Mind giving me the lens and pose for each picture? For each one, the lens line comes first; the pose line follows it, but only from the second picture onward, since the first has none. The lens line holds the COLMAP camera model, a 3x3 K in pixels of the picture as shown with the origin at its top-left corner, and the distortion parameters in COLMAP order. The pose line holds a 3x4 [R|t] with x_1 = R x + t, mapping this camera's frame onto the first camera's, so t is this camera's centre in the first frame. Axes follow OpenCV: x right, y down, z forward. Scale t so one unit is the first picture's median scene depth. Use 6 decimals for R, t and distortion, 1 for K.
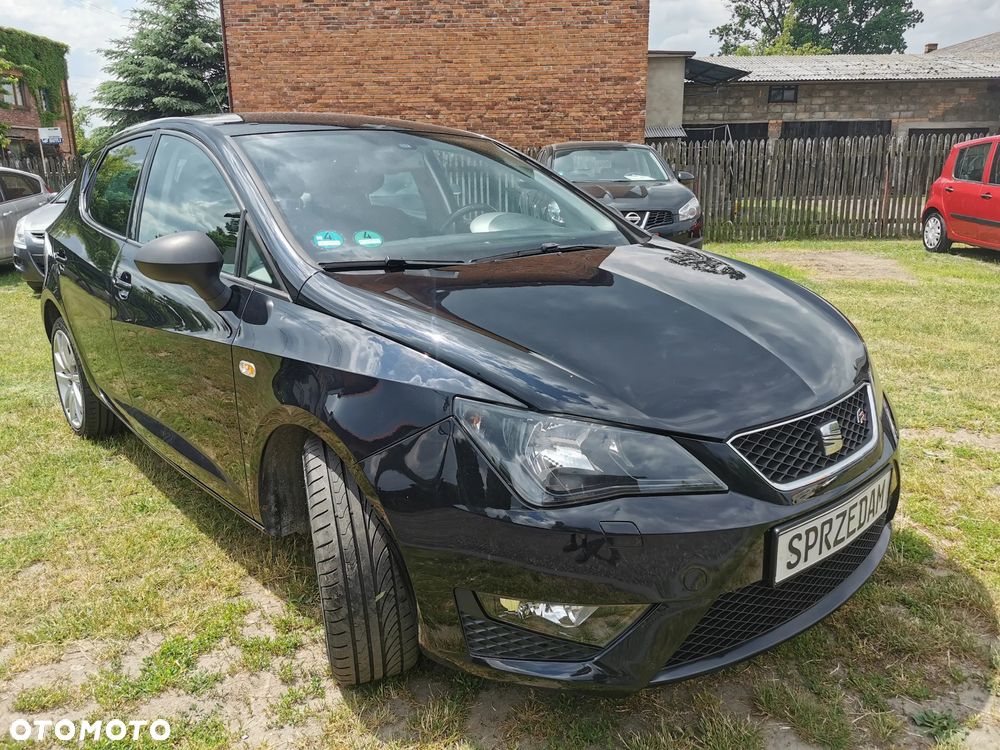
lens RADIAL K [[765.2, 0, 500.0], [0, 765.2, 375.0], [0, 0, 1]] dist [0.082197, -0.116866]
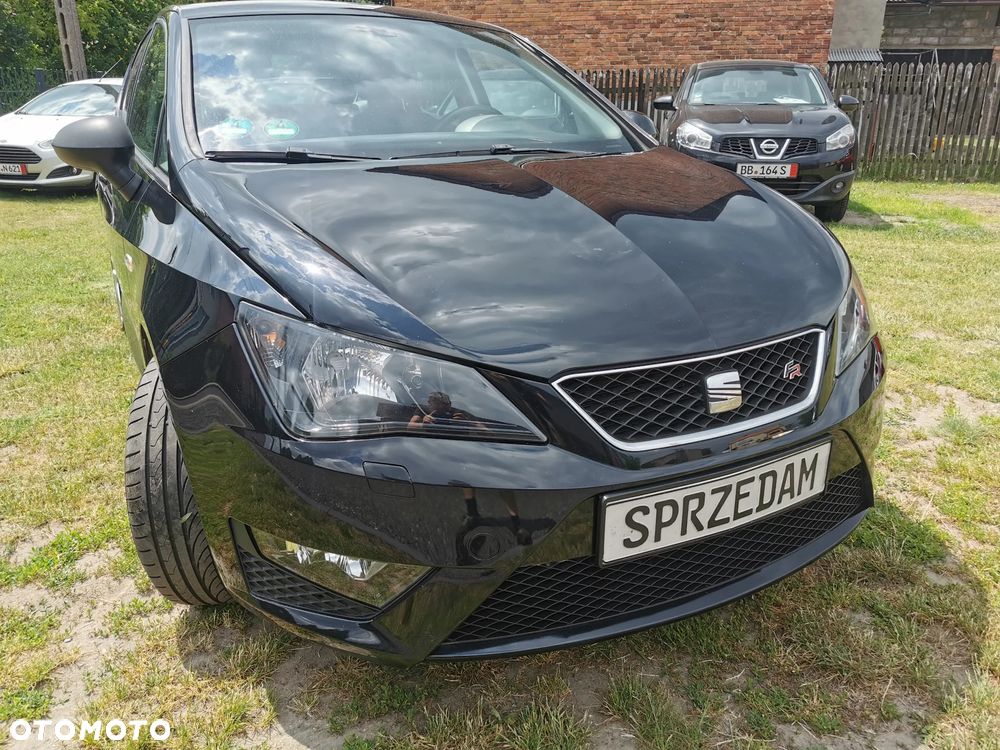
lens RADIAL K [[770.4, 0, 505.4], [0, 770.4, 375.2], [0, 0, 1]] dist [0.049344, -0.071067]
pose [[0.974693, 0.090410, -0.204447, 0.212609], [-0.073519, 0.993335, 0.088772, 0.006243], [0.211110, -0.071495, 0.974844, 0.110284]]
